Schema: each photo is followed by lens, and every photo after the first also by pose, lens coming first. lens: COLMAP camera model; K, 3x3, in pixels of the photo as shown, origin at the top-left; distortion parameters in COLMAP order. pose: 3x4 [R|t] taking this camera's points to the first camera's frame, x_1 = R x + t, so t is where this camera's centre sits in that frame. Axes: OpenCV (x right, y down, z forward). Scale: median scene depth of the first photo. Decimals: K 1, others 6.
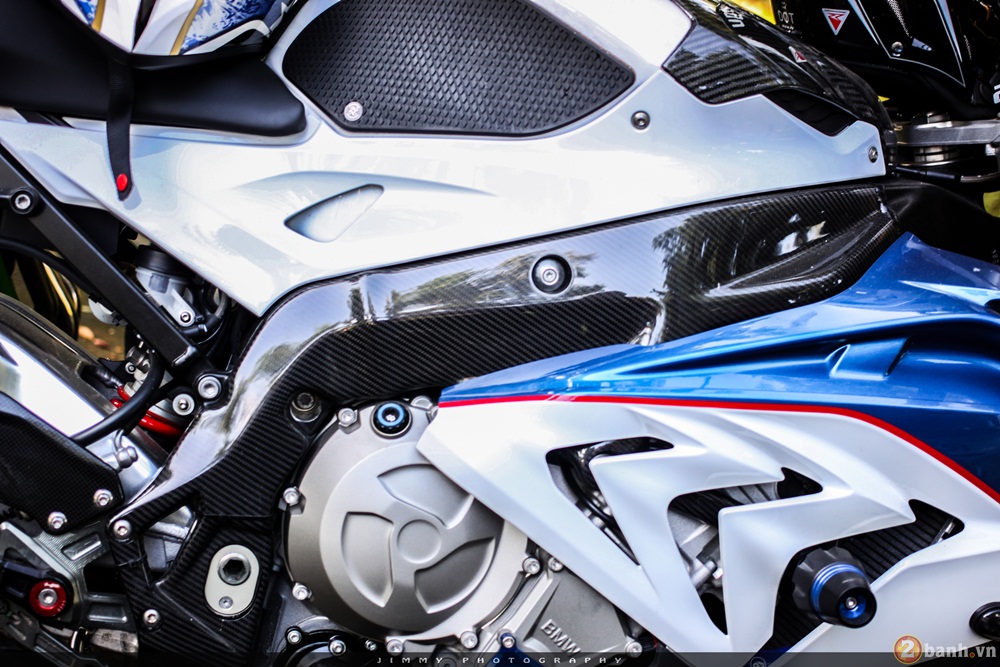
lens RADIAL K [[1790.1, 0, 500.0], [0, 1790.1, 333.5], [0, 0, 1]] dist [-0.081461, -0.029972]
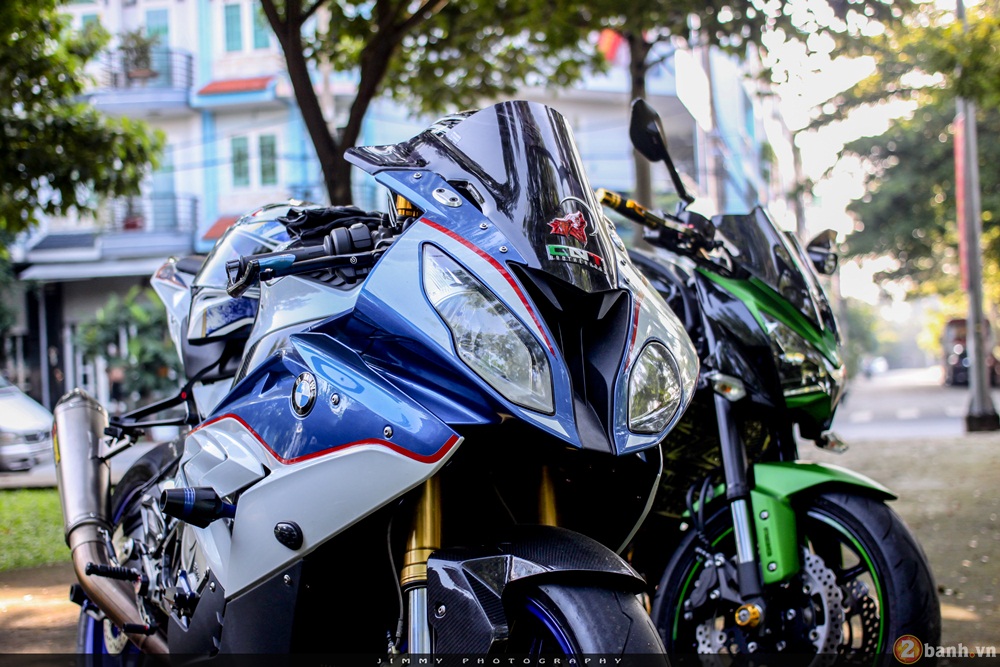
lens RADIAL K [[1781.9, 0, 500.0], [0, 1781.9, 333.5], [0, 0, 1]] dist [-0.013924, 0.027975]
pose [[0.319667, -0.292413, -0.901281, 1.886595], [-0.187500, 0.912859, -0.362673, 0.559381], [0.928793, 0.284925, 0.236984, 0.784787]]
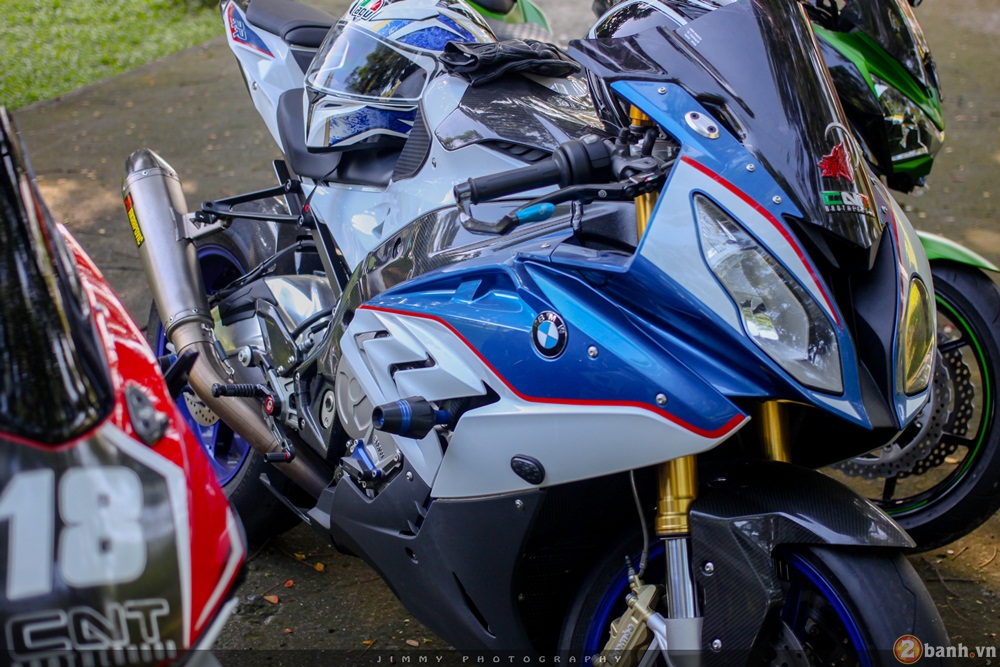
lens RADIAL K [[1790.1, 0, 500.0], [0, 1790.1, 333.5], [0, 0, 1]] dist [-0.081461, -0.029972]
pose [[0.428467, 0.005332, -0.903542, 1.729200], [-0.155561, 0.985486, -0.067952, 0.162359], [0.890066, 0.169671, 0.423078, 0.323062]]
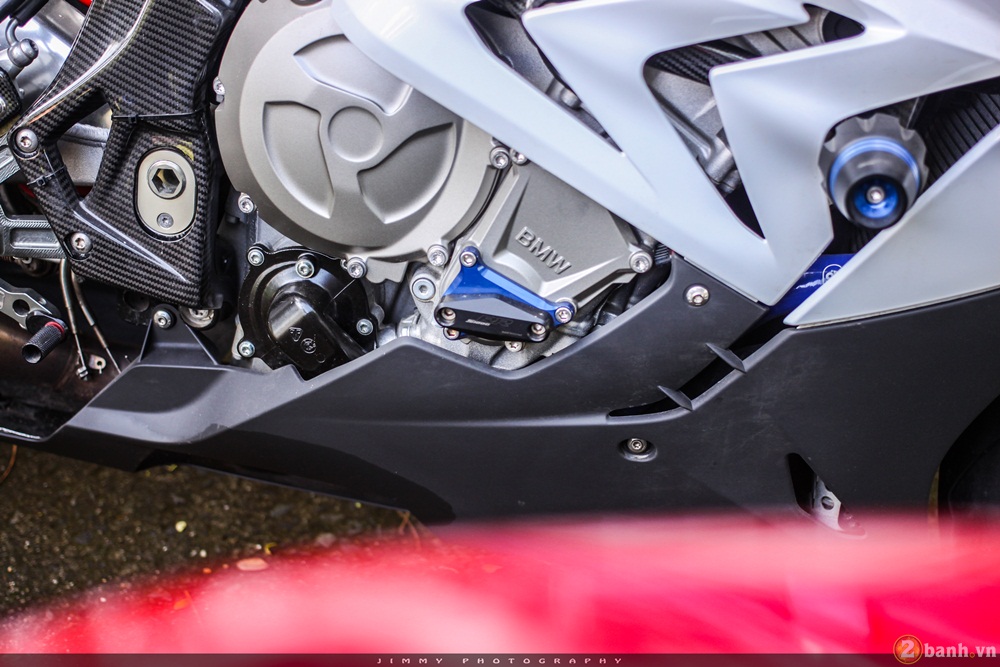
lens RADIAL K [[1790.1, 0, 500.0], [0, 1790.1, 333.5], [0, 0, 1]] dist [-0.081461, -0.029972]
pose [[0.935397, -0.012905, -0.353363, 0.287114], [0.097605, 0.969931, 0.222950, 0.032874], [0.339861, -0.243036, 0.908531, 0.291427]]
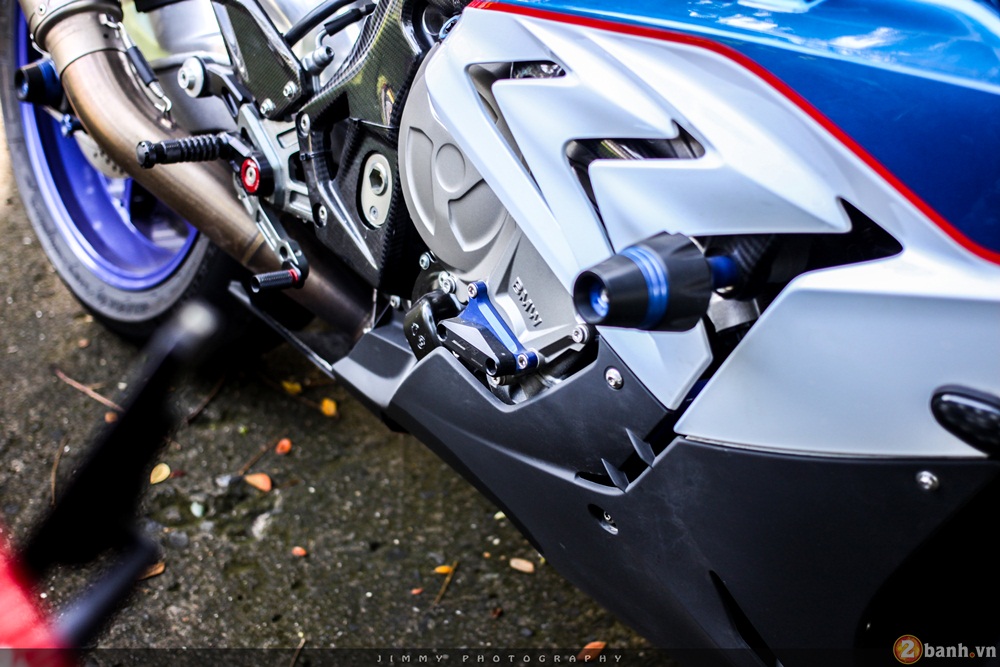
lens RADIAL K [[1790.1, 0, 500.0], [0, 1790.1, 333.5], [0, 0, 1]] dist [-0.081461, -0.029972]
pose [[0.500380, 0.190740, -0.844534, 0.754146], [-0.113011, 0.981475, 0.154711, 0.054909], [0.858399, 0.018027, 0.512666, 0.552205]]
